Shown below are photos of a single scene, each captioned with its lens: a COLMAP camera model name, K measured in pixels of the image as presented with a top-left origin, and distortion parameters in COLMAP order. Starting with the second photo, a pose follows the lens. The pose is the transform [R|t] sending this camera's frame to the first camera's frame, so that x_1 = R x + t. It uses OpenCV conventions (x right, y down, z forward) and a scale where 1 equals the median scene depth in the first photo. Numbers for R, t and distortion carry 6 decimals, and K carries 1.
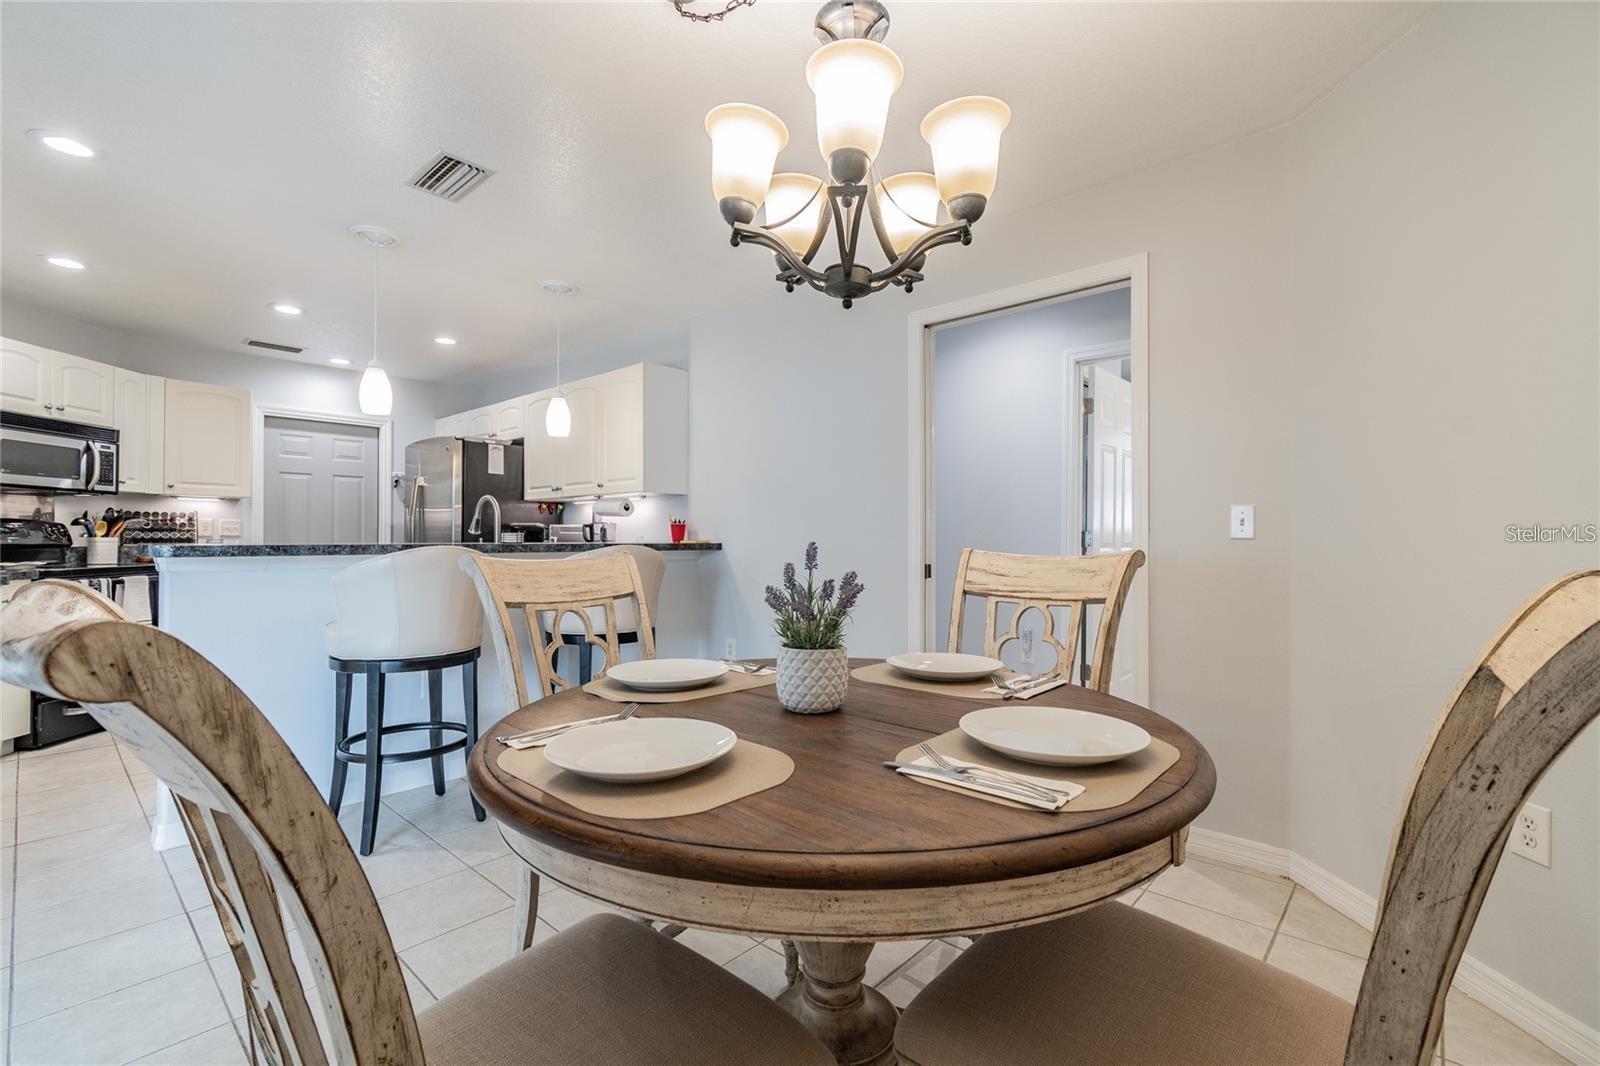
lens RADIAL K [[707.0, 0, 798.4], [0, 707.0, 526.5], [0, 0, 1]] dist [0.001406, -0.002800]
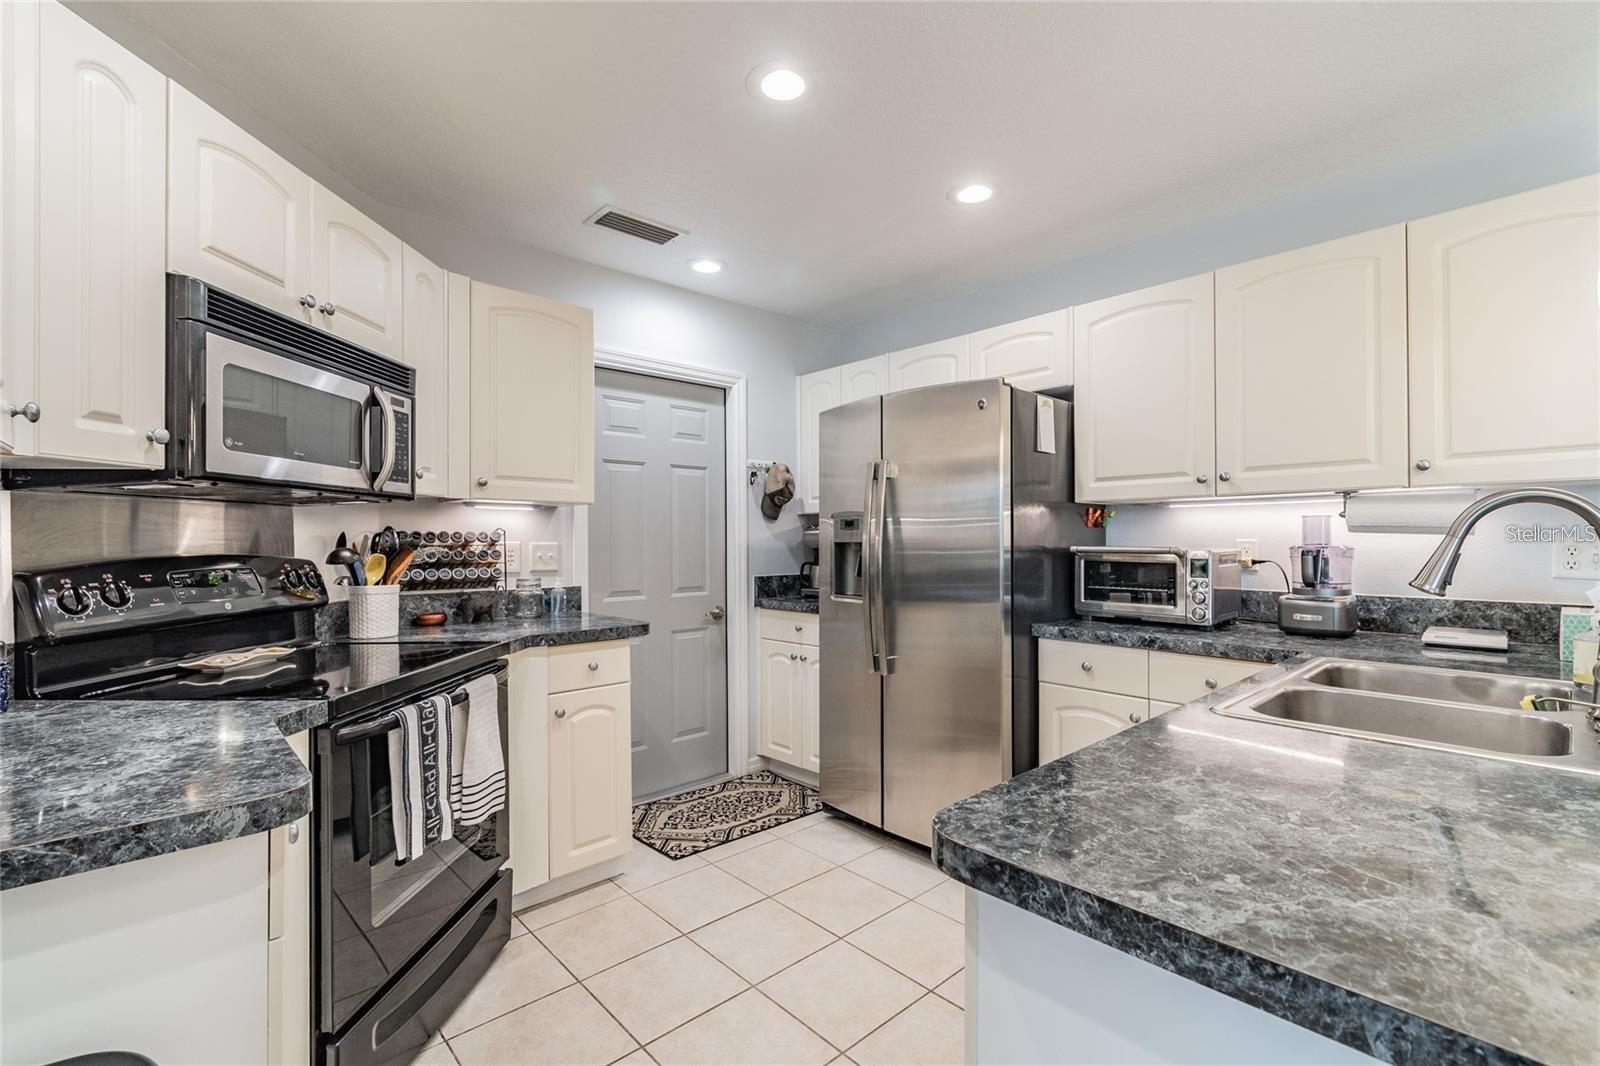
lens RADIAL K [[707.0, 0, 802.5], [0, 707.0, 540.9], [0, 0, 1]] dist [0.001406, -0.002800]
pose [[0.995824, -0.005948, -0.091103, -0.636145], [0.007933, 0.999738, 0.021449, -0.025347], [0.090951, -0.022082, 0.995611, 0.522656]]
